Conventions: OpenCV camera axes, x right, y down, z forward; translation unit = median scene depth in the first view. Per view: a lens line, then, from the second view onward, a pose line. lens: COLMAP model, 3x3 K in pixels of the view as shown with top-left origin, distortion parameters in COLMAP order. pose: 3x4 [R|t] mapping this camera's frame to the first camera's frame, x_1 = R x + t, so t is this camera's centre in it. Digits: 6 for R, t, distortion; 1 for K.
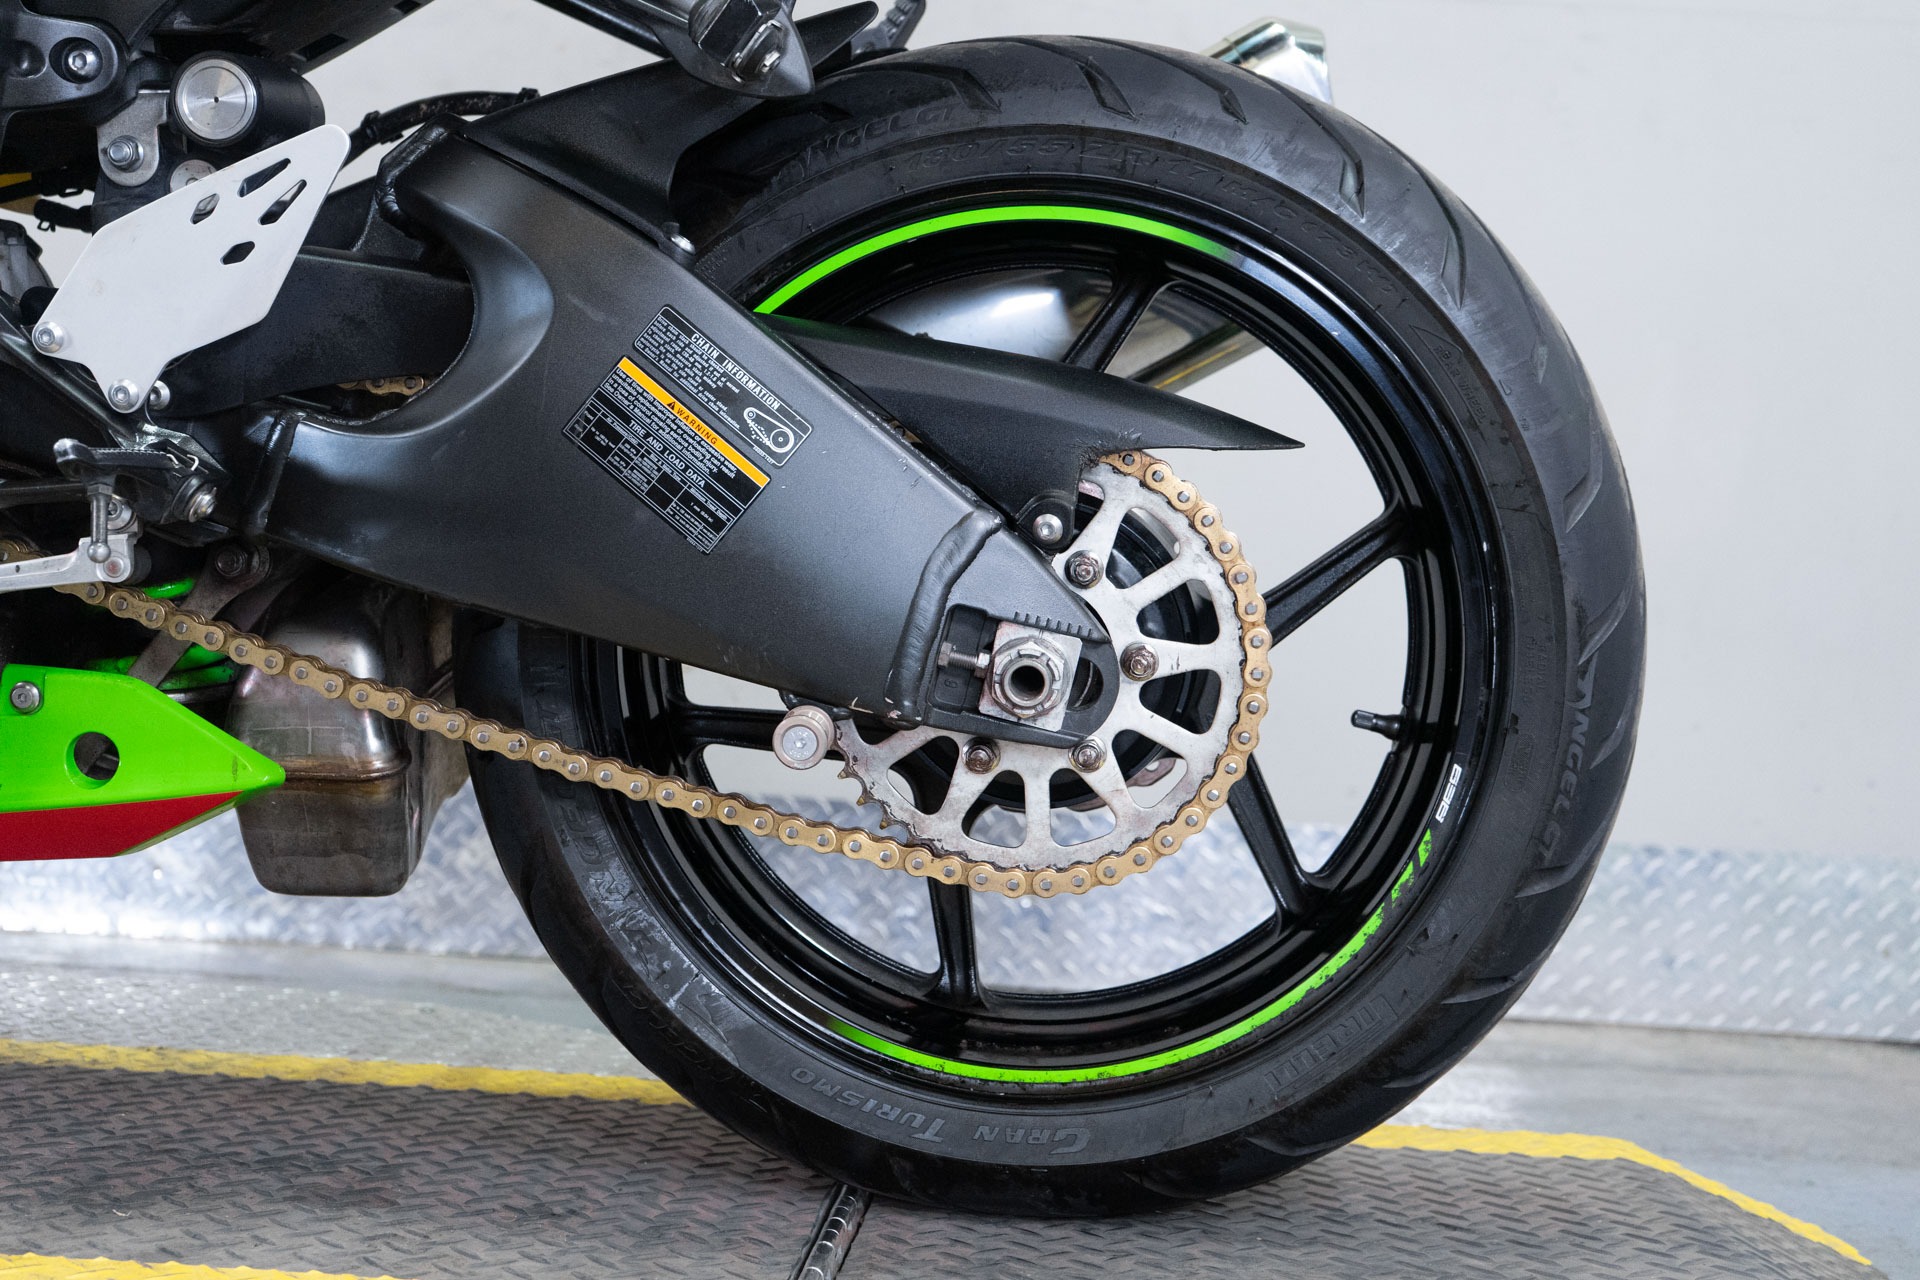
lens RADIAL K [[2450.1, 0, 973.5], [0, 2450.1, 638.7], [0, 0, 1]] dist [0.021281, 0.000000]
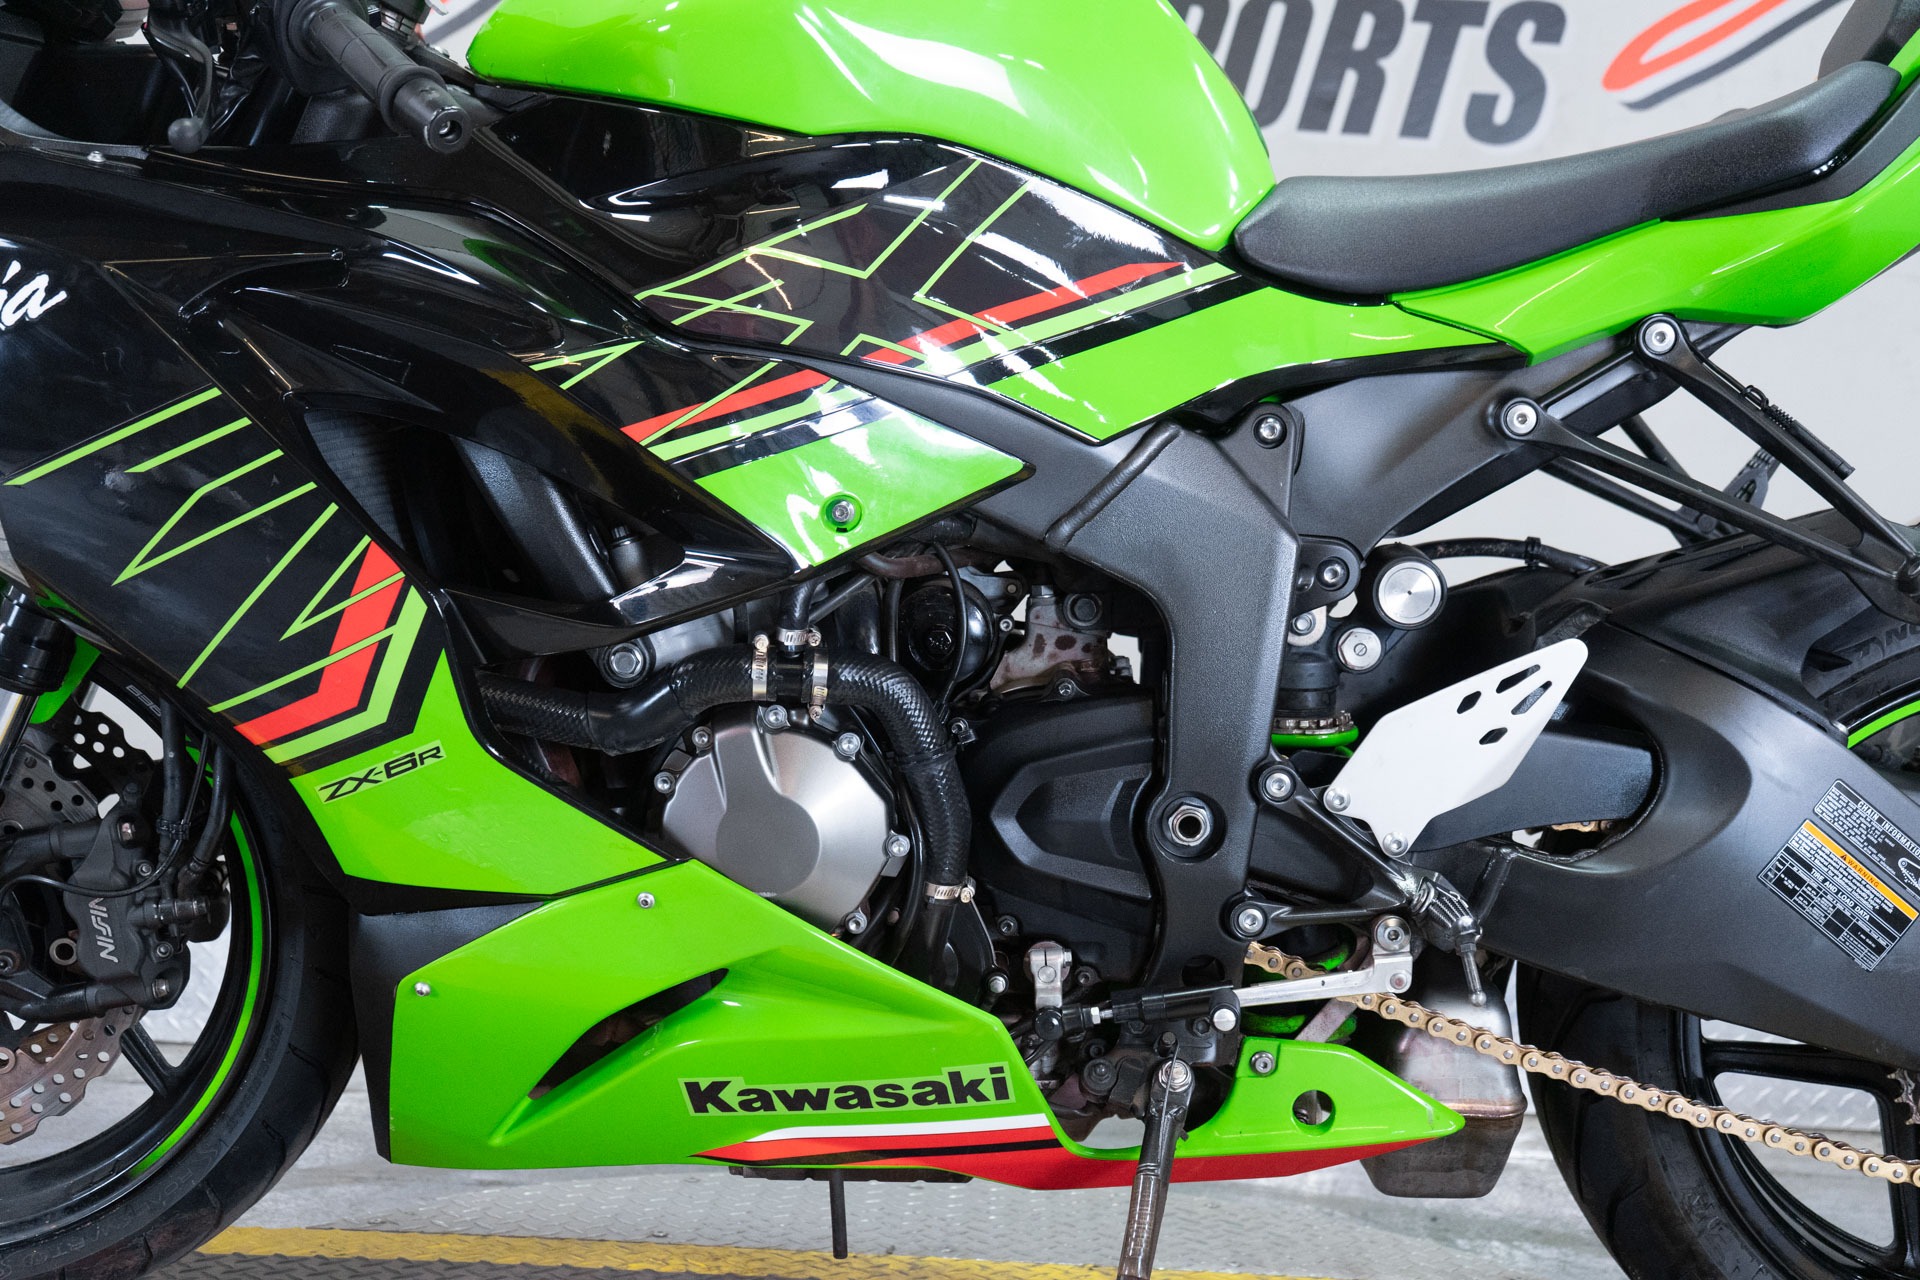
lens RADIAL K [[2191.9, 0, 963.4], [0, 2191.9, 641.9], [0, 0, 1]] dist [0.007026, 0.000000]
pose [[0.999266, -0.005879, 0.037849, -0.593414], [0.005938, 0.999981, -0.001440, -0.197599], [-0.037839, 0.001663, 0.999282, -0.130922]]
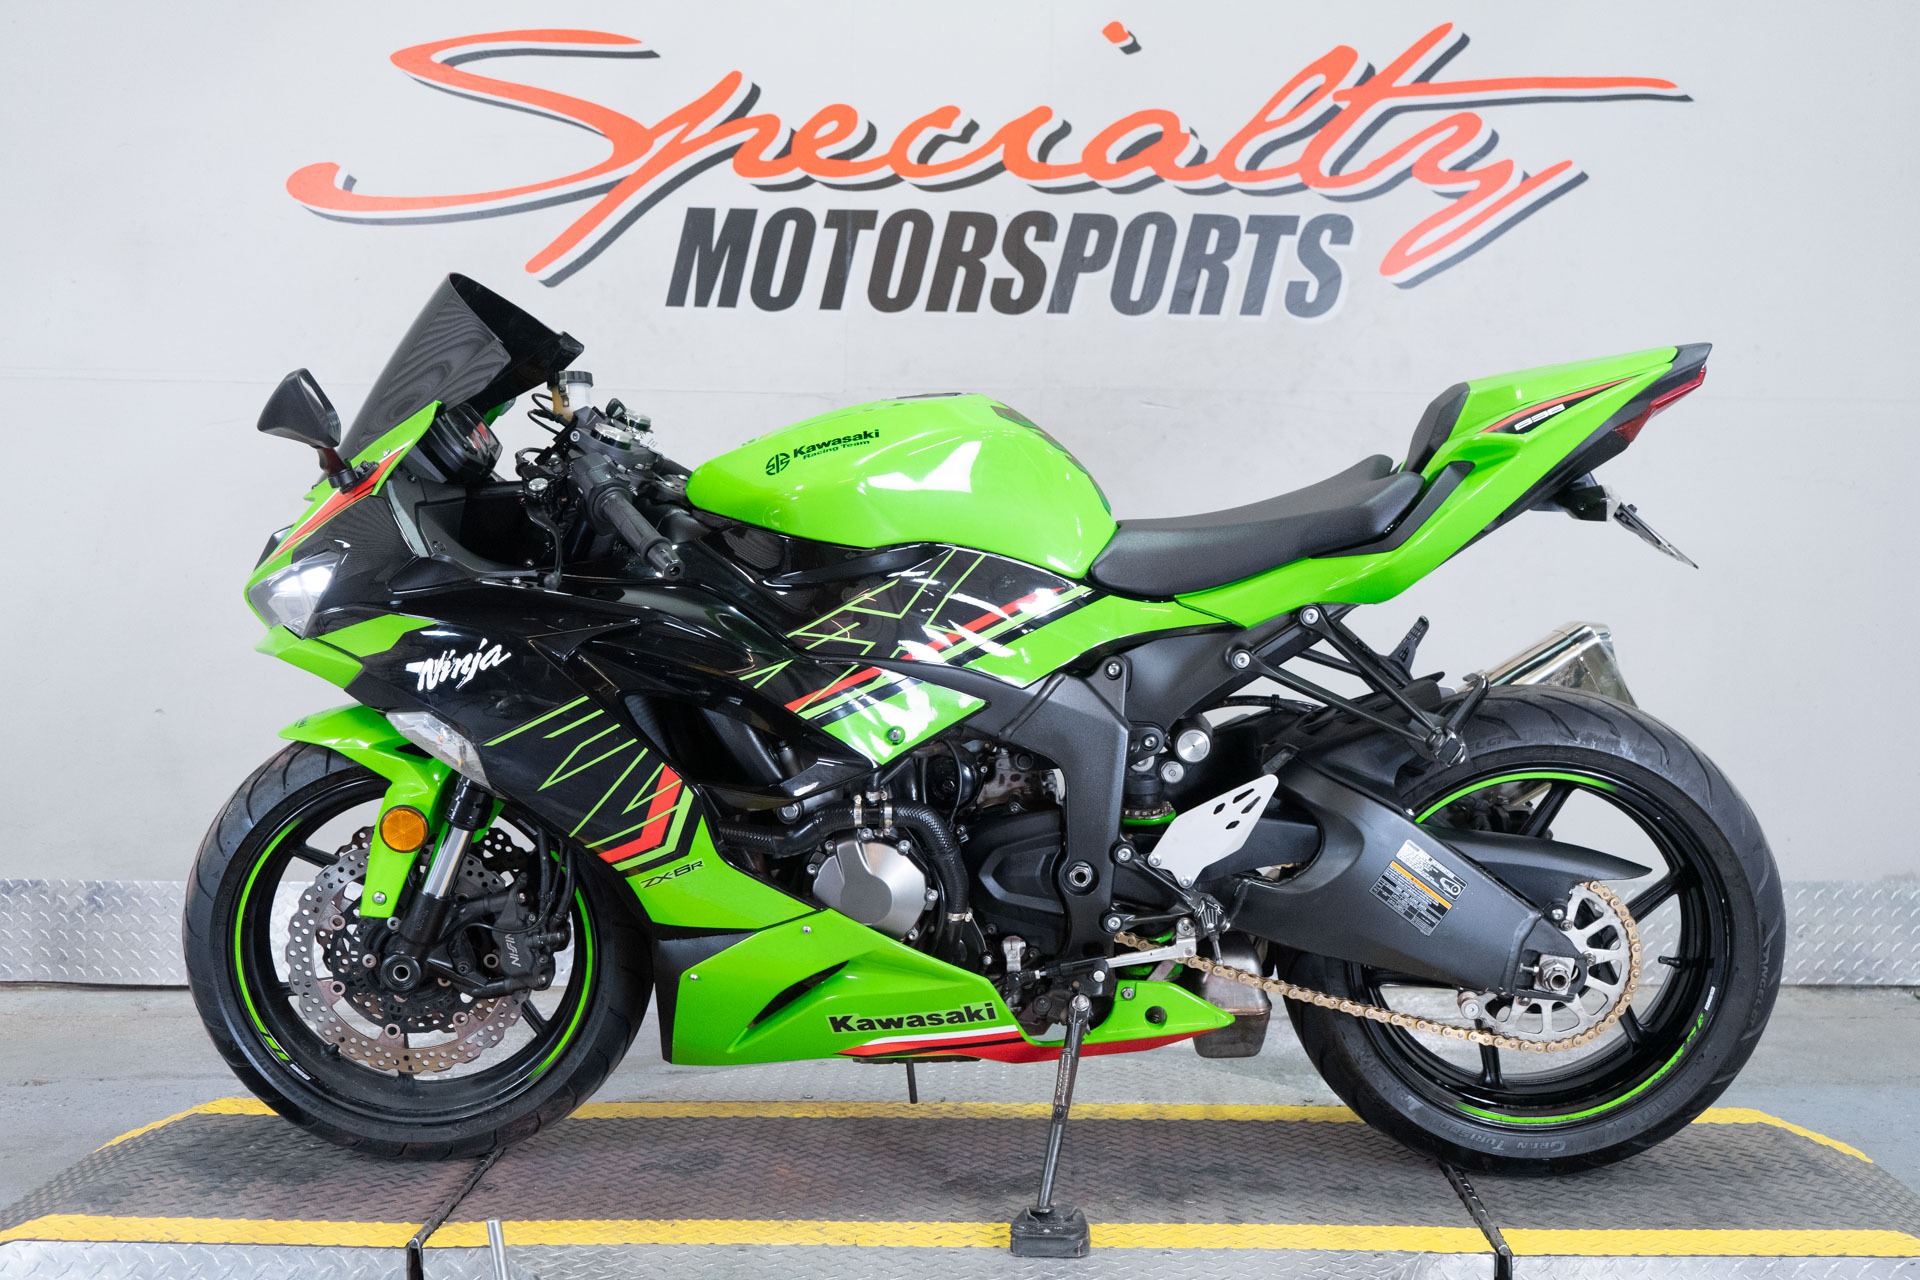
lens RADIAL K [[2169.3, 0, 963.4], [0, 2169.3, 641.2], [0, 0, 1]] dist [0.028503, 0.000000]
pose [[0.998253, -0.057518, 0.013516, -0.568751], [0.056700, 0.996895, 0.054643, -0.461948], [-0.016617, -0.053781, 0.998414, -1.156554]]
